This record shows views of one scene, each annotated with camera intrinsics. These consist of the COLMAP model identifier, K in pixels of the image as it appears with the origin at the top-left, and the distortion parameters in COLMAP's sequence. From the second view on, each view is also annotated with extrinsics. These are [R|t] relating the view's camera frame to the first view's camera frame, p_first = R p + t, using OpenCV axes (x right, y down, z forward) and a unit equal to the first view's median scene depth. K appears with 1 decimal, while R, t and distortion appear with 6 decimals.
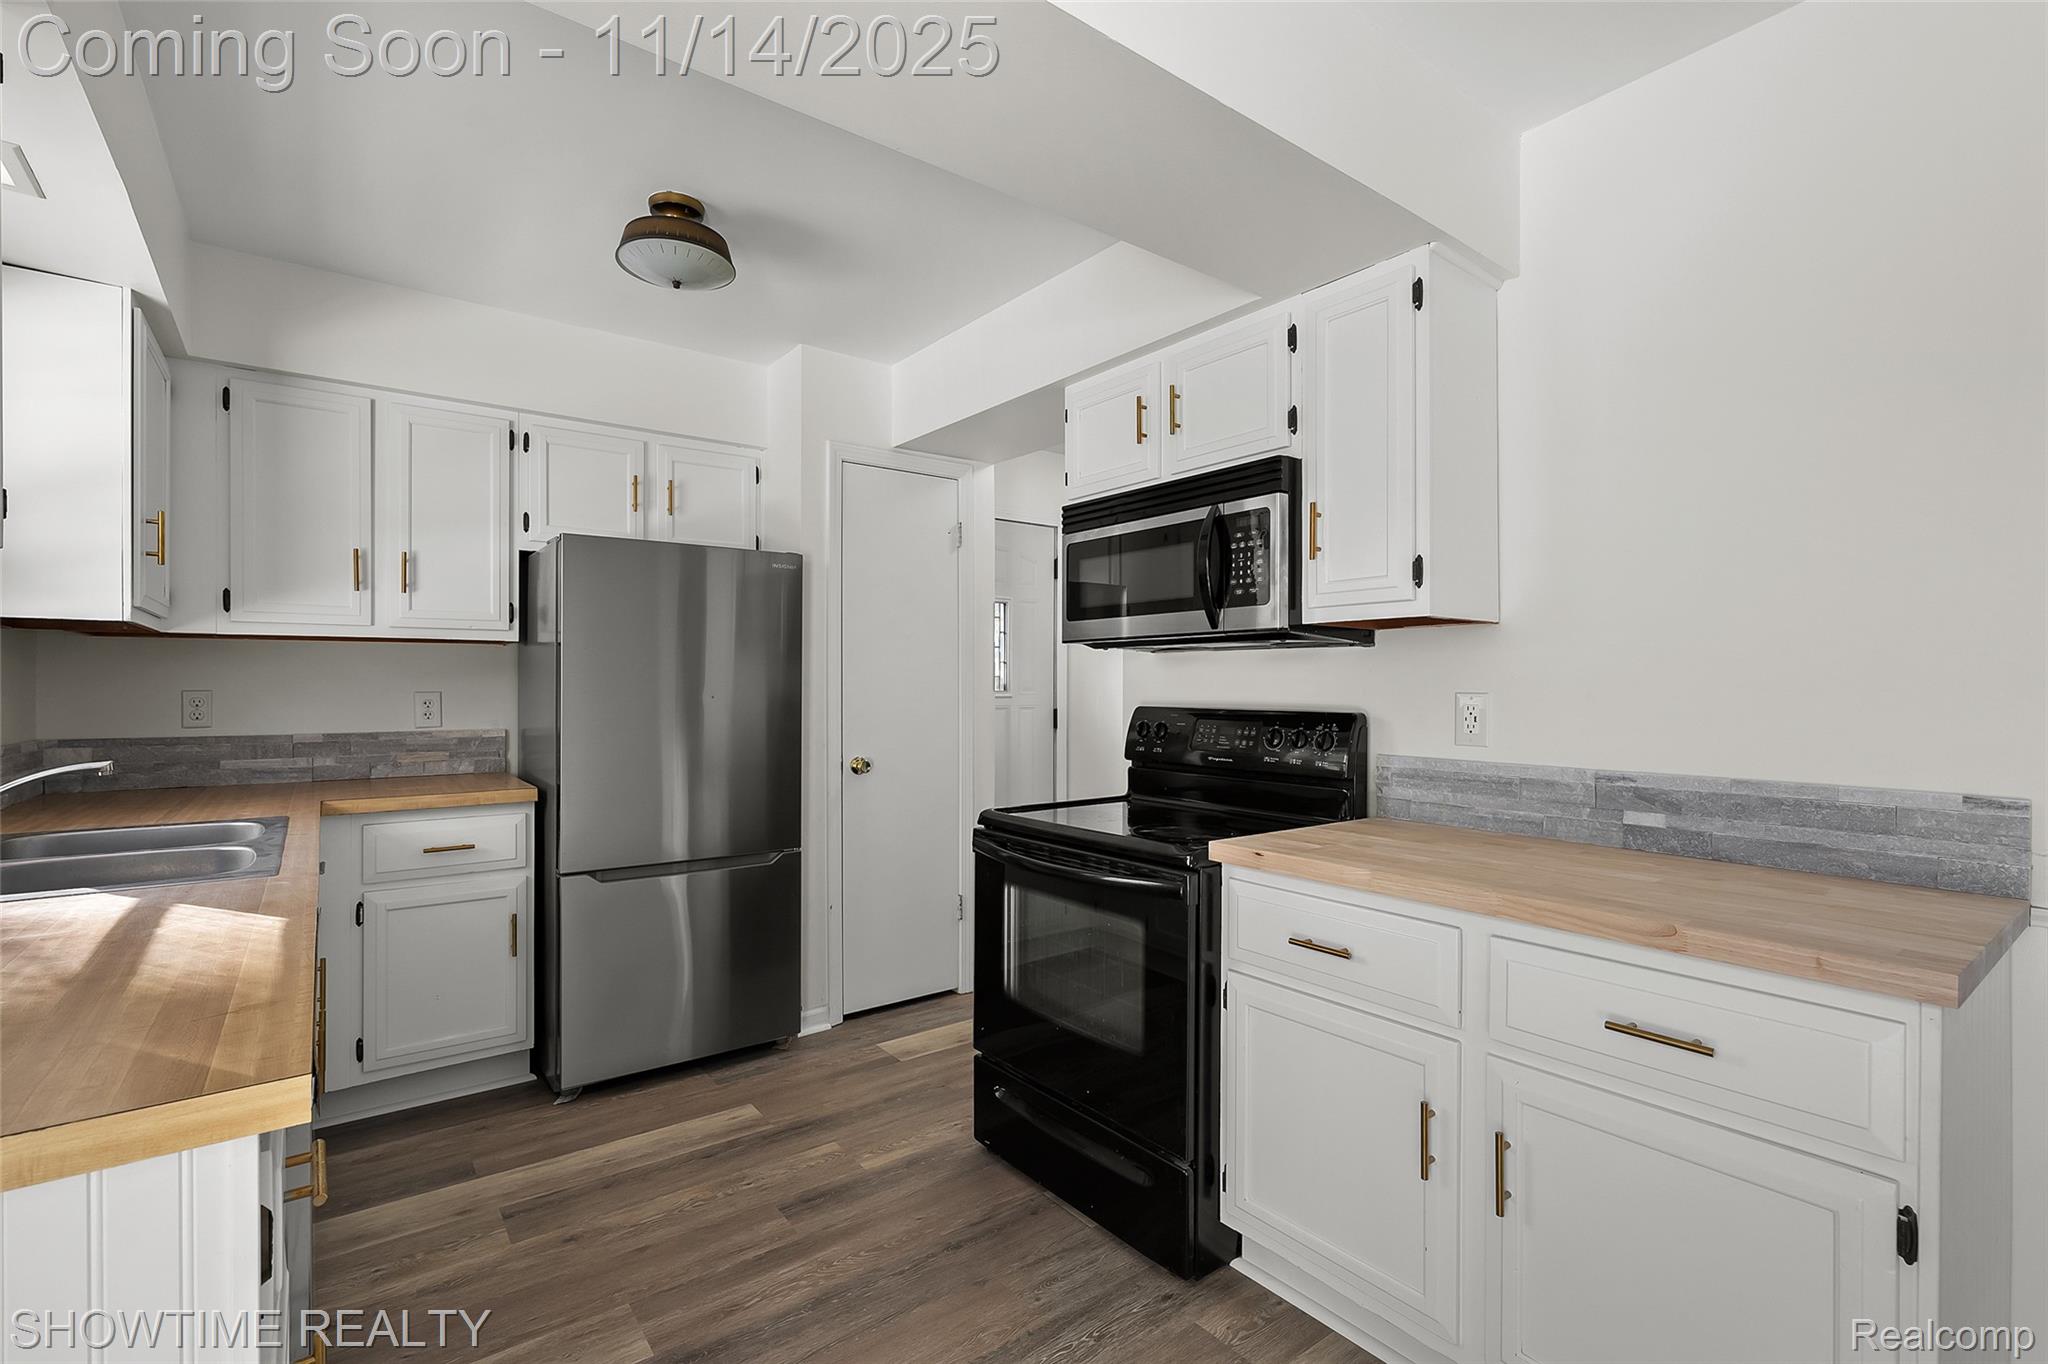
lens RADIAL K [[921.1, 0, 1015.8], [0, 921.1, 687.1], [0, 0, 1]] dist [-0.003562, 0.000775]
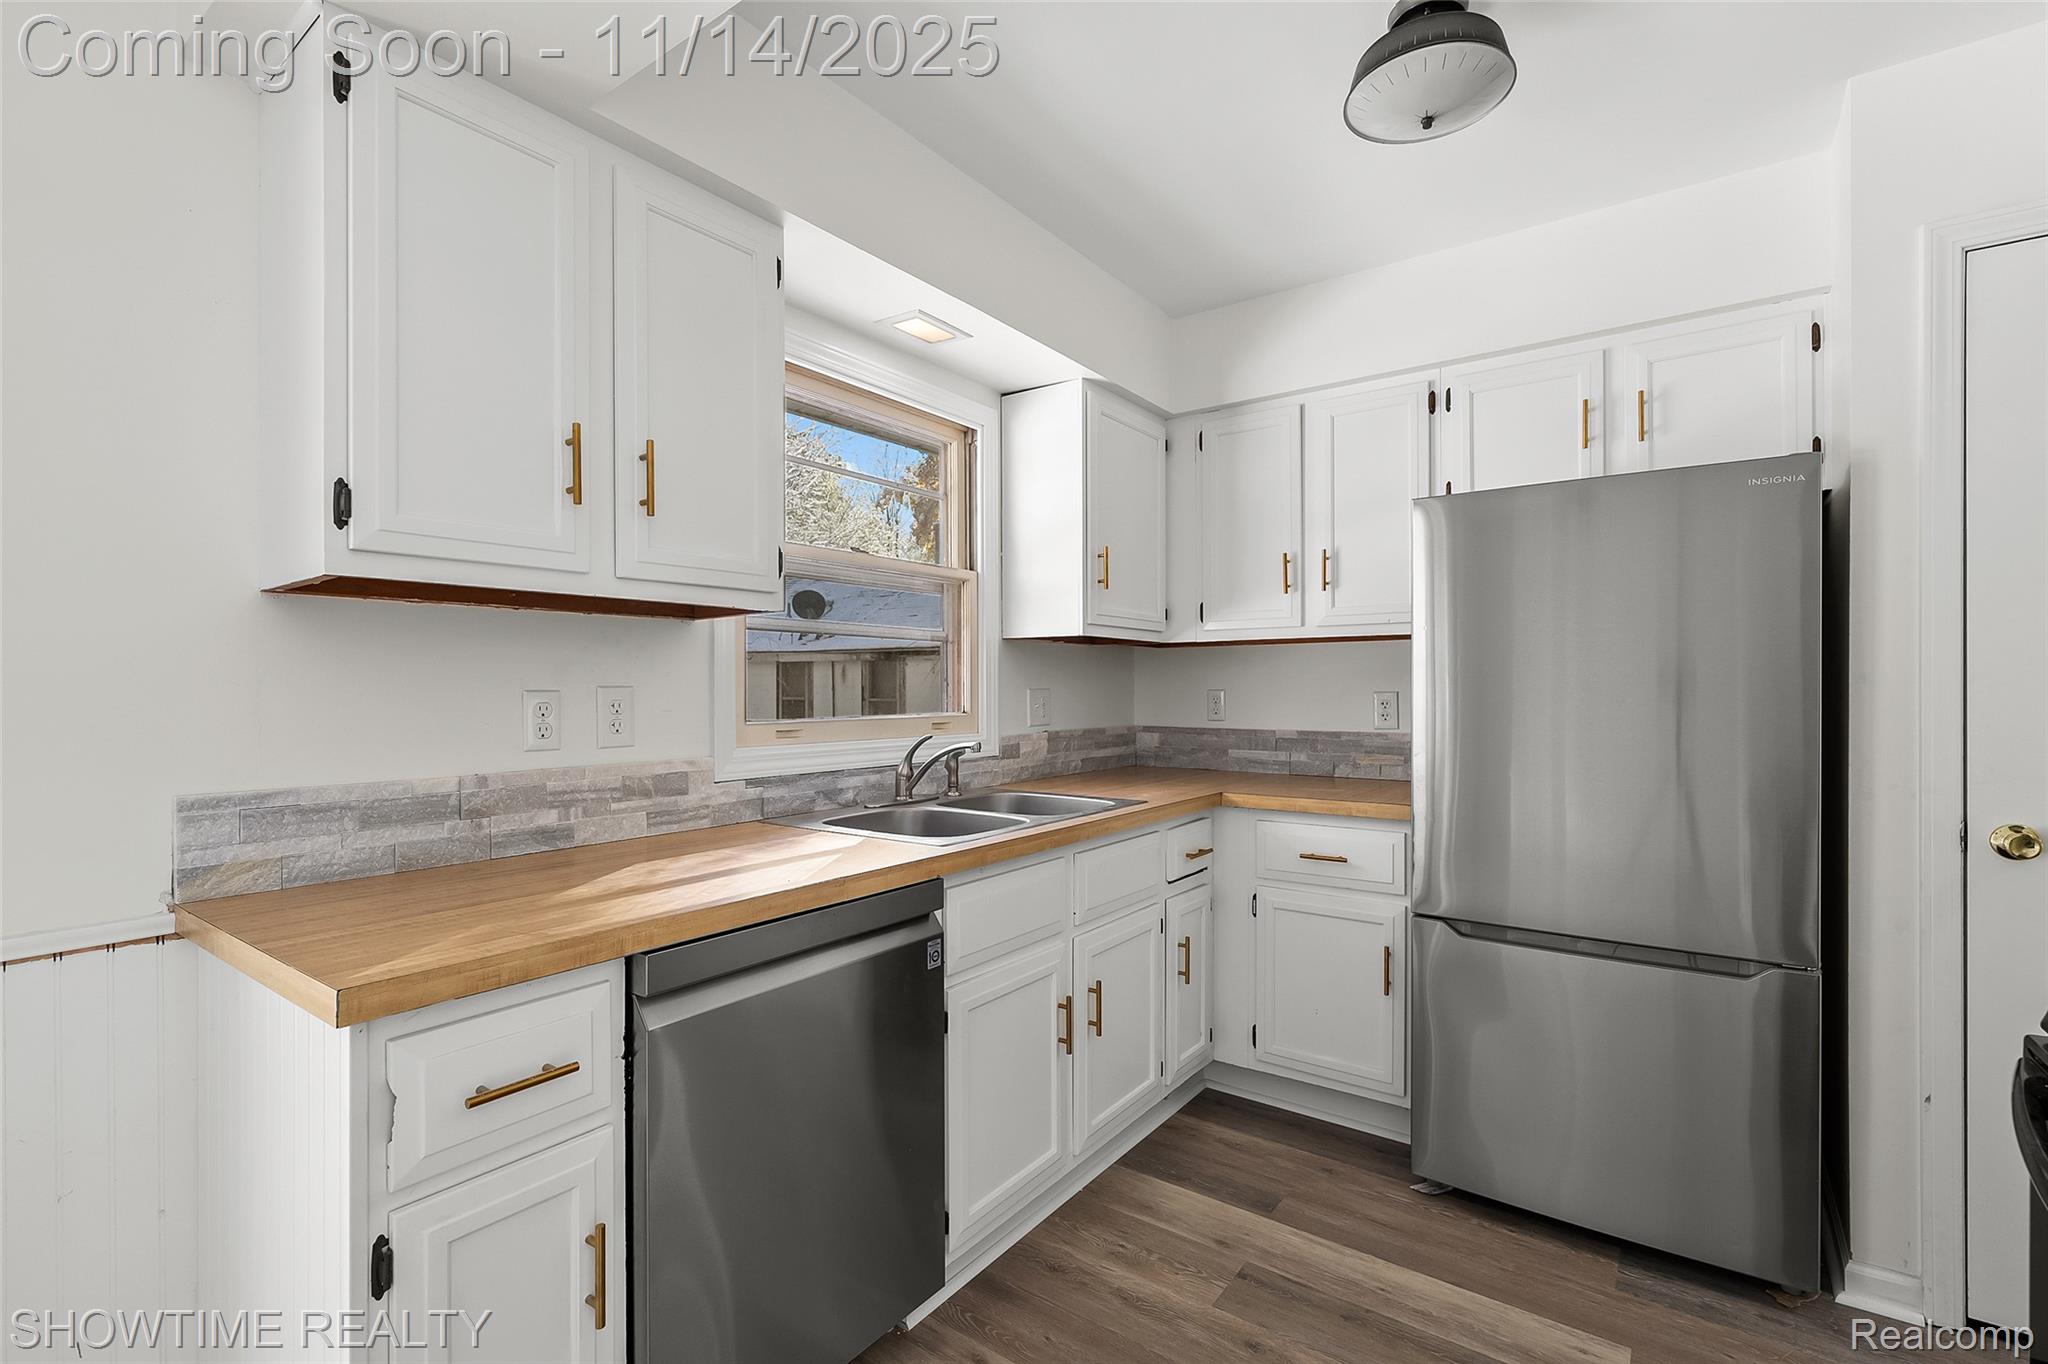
lens RADIAL K [[921.1, 0, 1015.8], [0, 921.1, 687.1], [0, 0, 1]] dist [-0.003562, 0.000775]
pose [[0.286336, -0.001391, -0.958128, 0.188359], [-0.000828, 0.999998, -0.001699, 0.002535], [0.958129, 0.001279, 0.286334, 0.408160]]
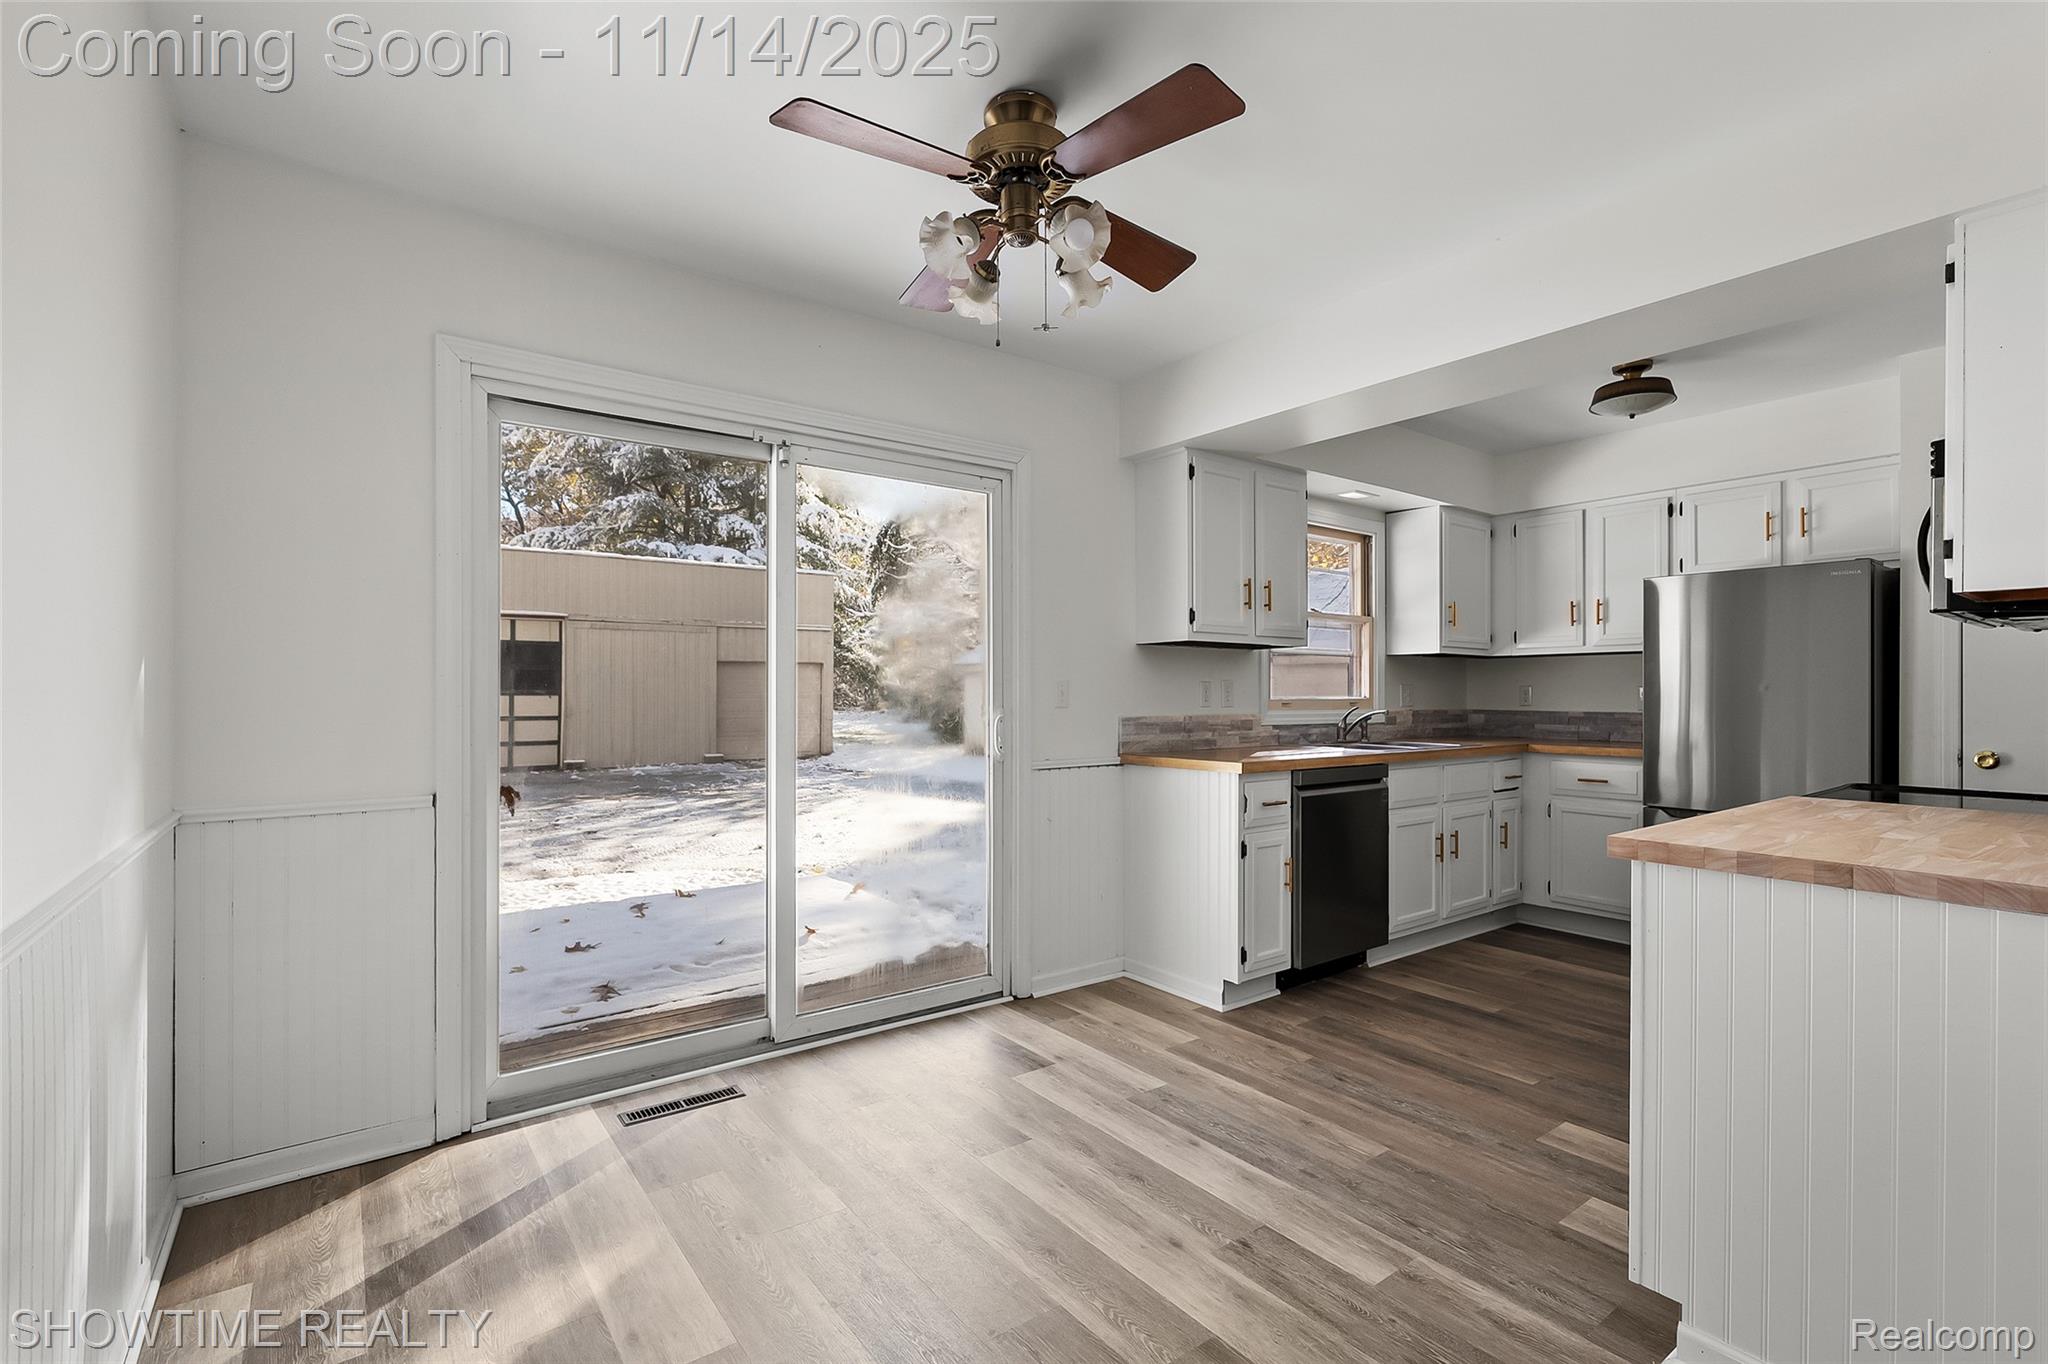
lens RADIAL K [[920.9, 0, 1019.3], [0, 920.9, 693.6], [0, 0, 1]] dist [-0.001446, 0.000304]
pose [[-0.004503, -0.002740, -0.999986, 0.976764], [-0.004032, 0.999988, -0.002722, 0.028350], [0.999982, 0.004019, -0.004514, -0.011961]]
